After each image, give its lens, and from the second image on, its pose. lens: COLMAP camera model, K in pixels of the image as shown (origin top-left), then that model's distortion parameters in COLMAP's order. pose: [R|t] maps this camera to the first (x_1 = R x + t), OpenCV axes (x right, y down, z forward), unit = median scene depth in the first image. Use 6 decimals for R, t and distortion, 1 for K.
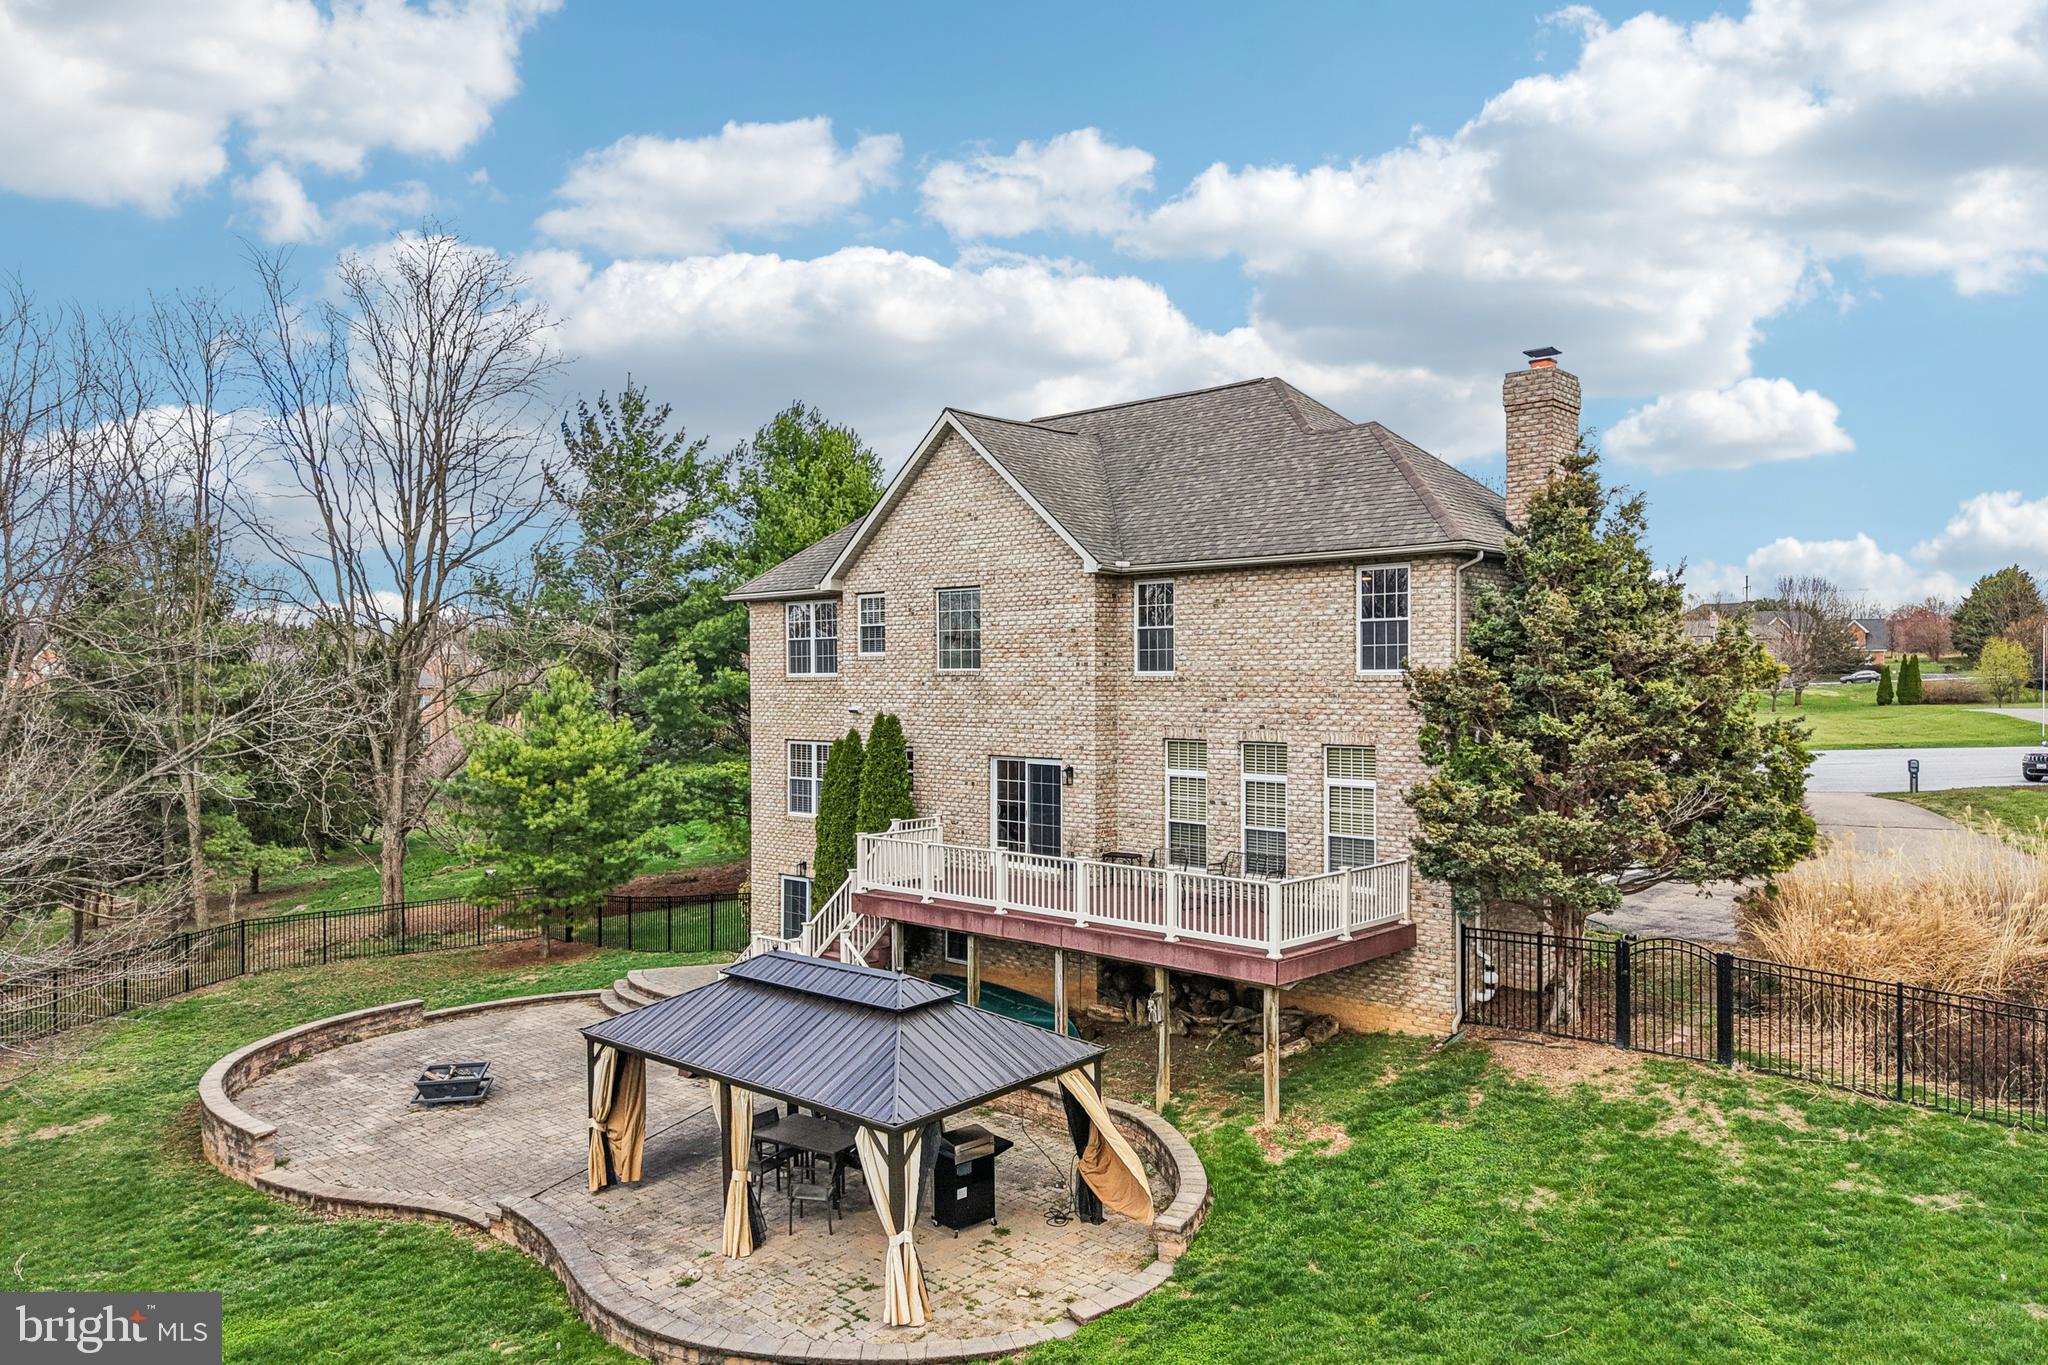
lens RADIAL K [[1362.2, 0, 1012.0], [0, 1362.2, 676.1], [0, 0, 1]] dist [0.040210, -0.049787]
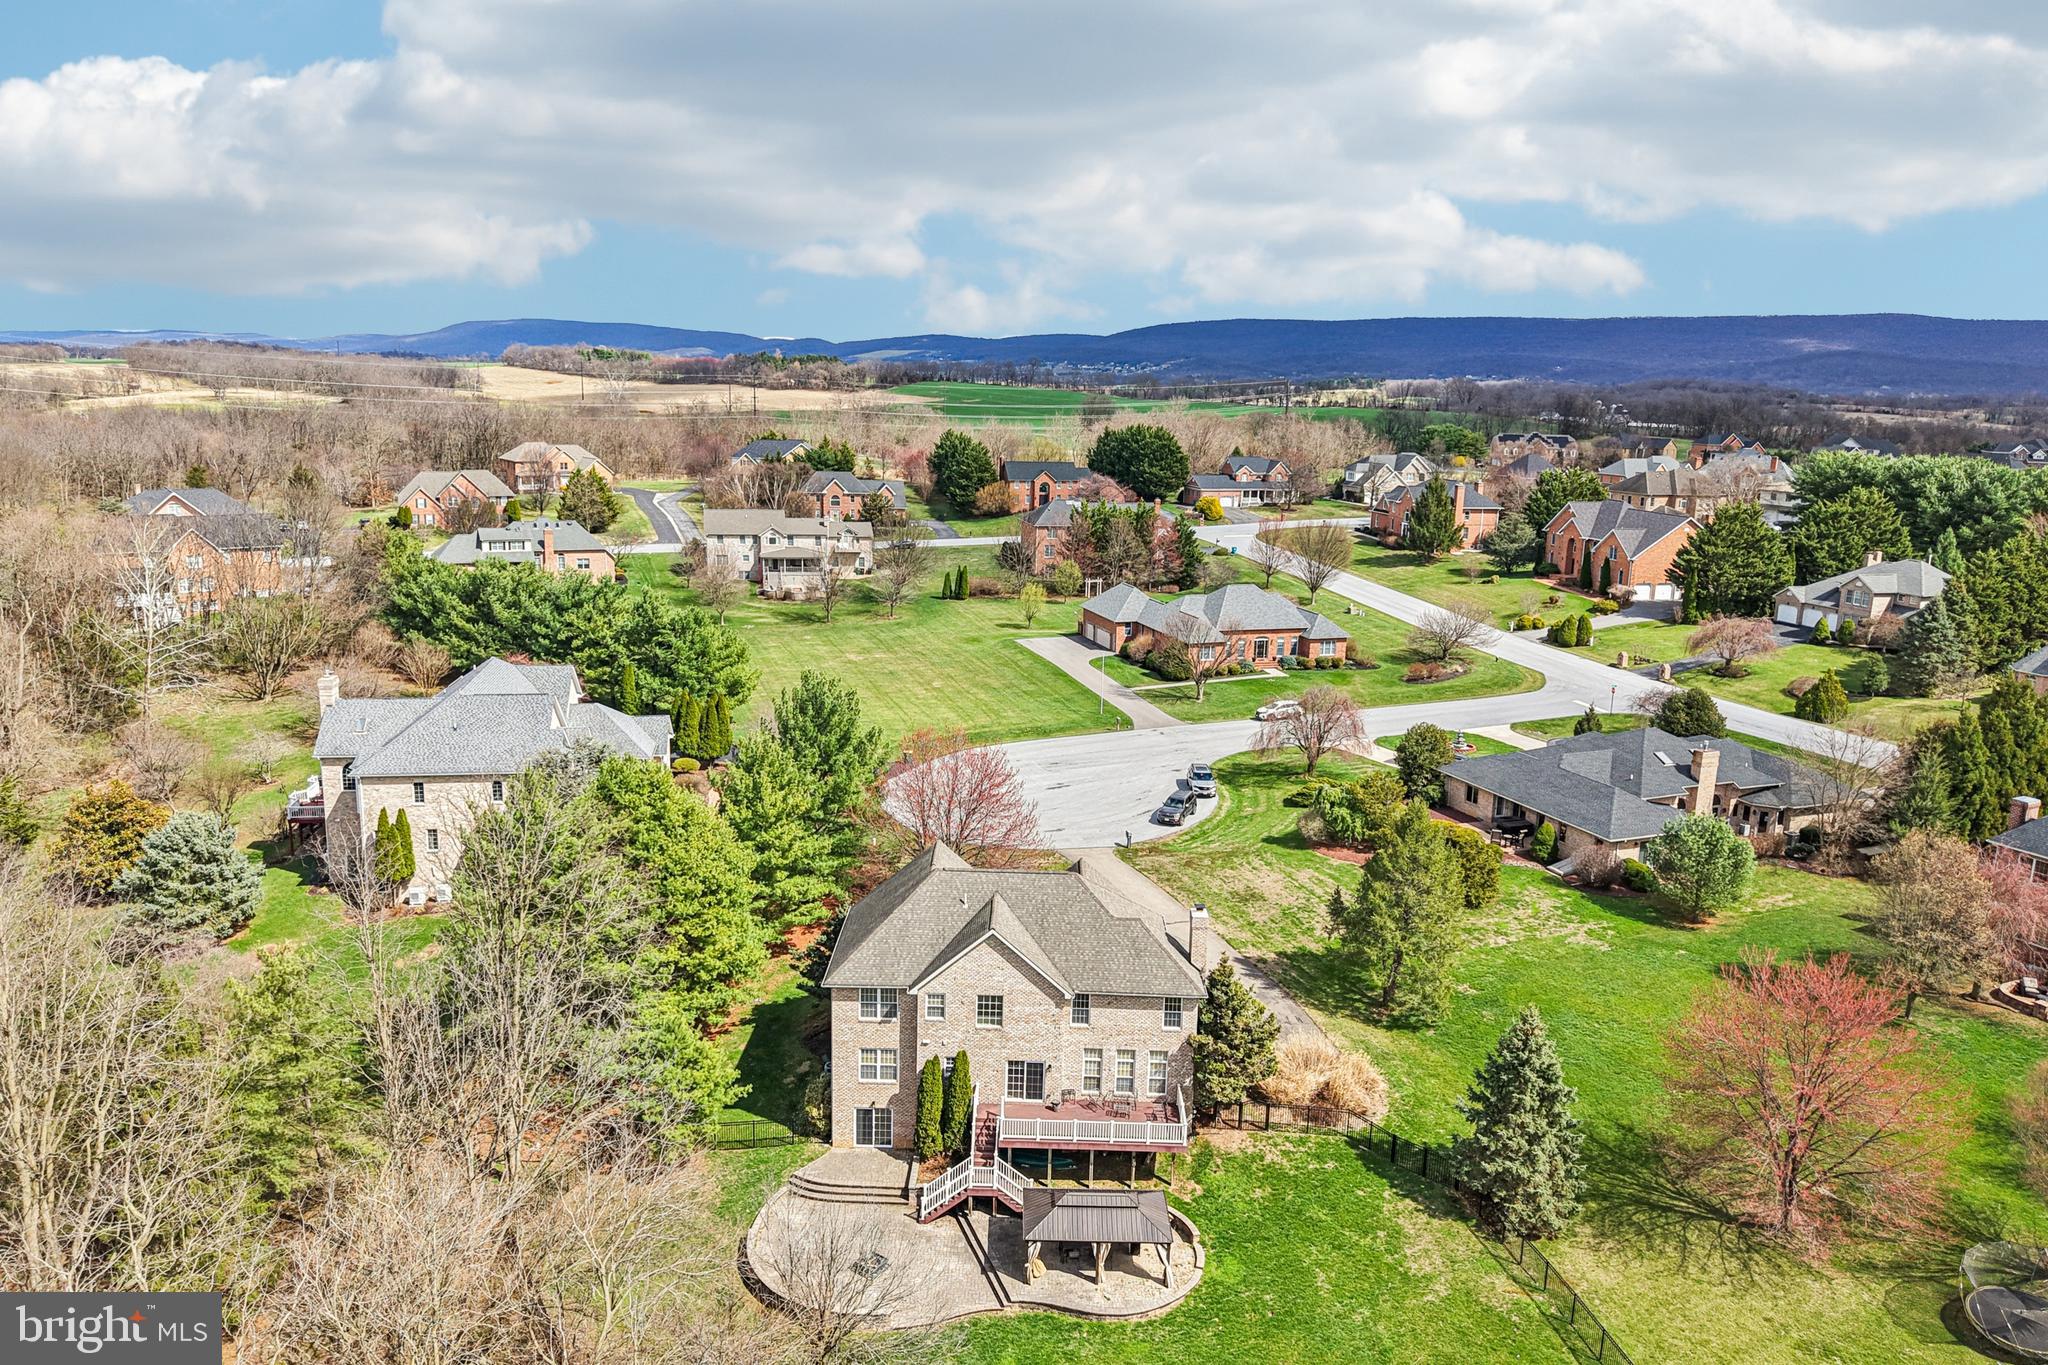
lens RADIAL K [[1362.2, 0, 1012.0], [0, 1362.2, 676.1], [0, 0, 1]] dist [0.040210, -0.049787]
pose [[0.750477, -0.108661, 0.651903, -1.757860], [-0.023297, 0.981429, 0.190407, -1.246041], [-0.660486, -0.158083, 0.734008, -0.822386]]
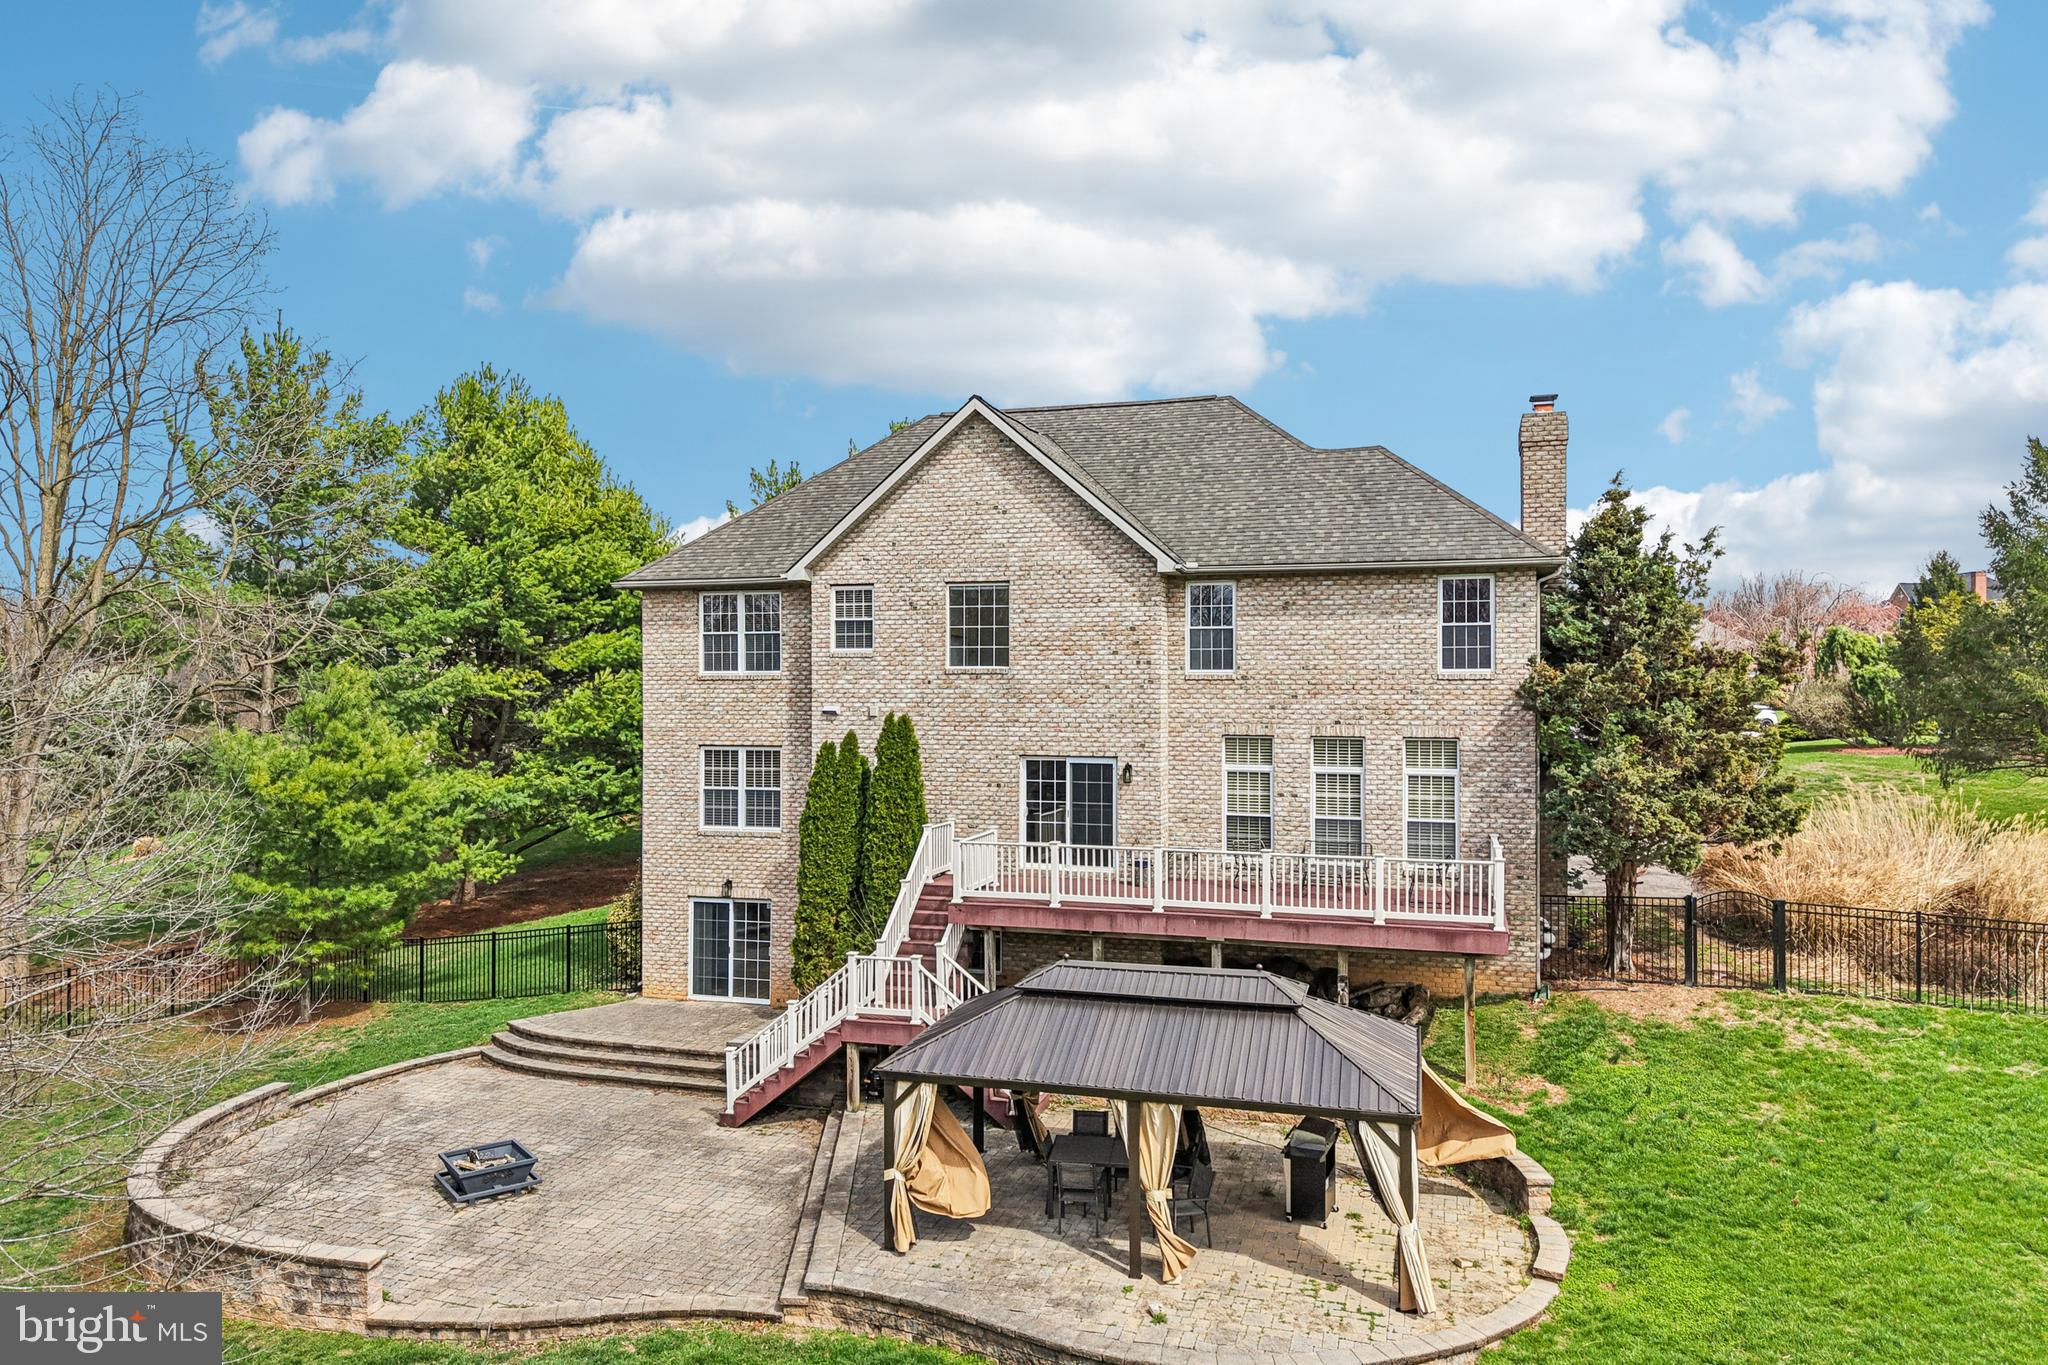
lens RADIAL K [[1362.2, 0, 1012.0], [0, 1362.2, 676.1], [0, 0, 1]] dist [0.040210, -0.049787]
pose [[0.904170, 0.007046, 0.427115, -0.492863], [-0.003785, 0.999957, -0.008484, 0.010796], [-0.427157, 0.006054, 0.904157, 0.137172]]
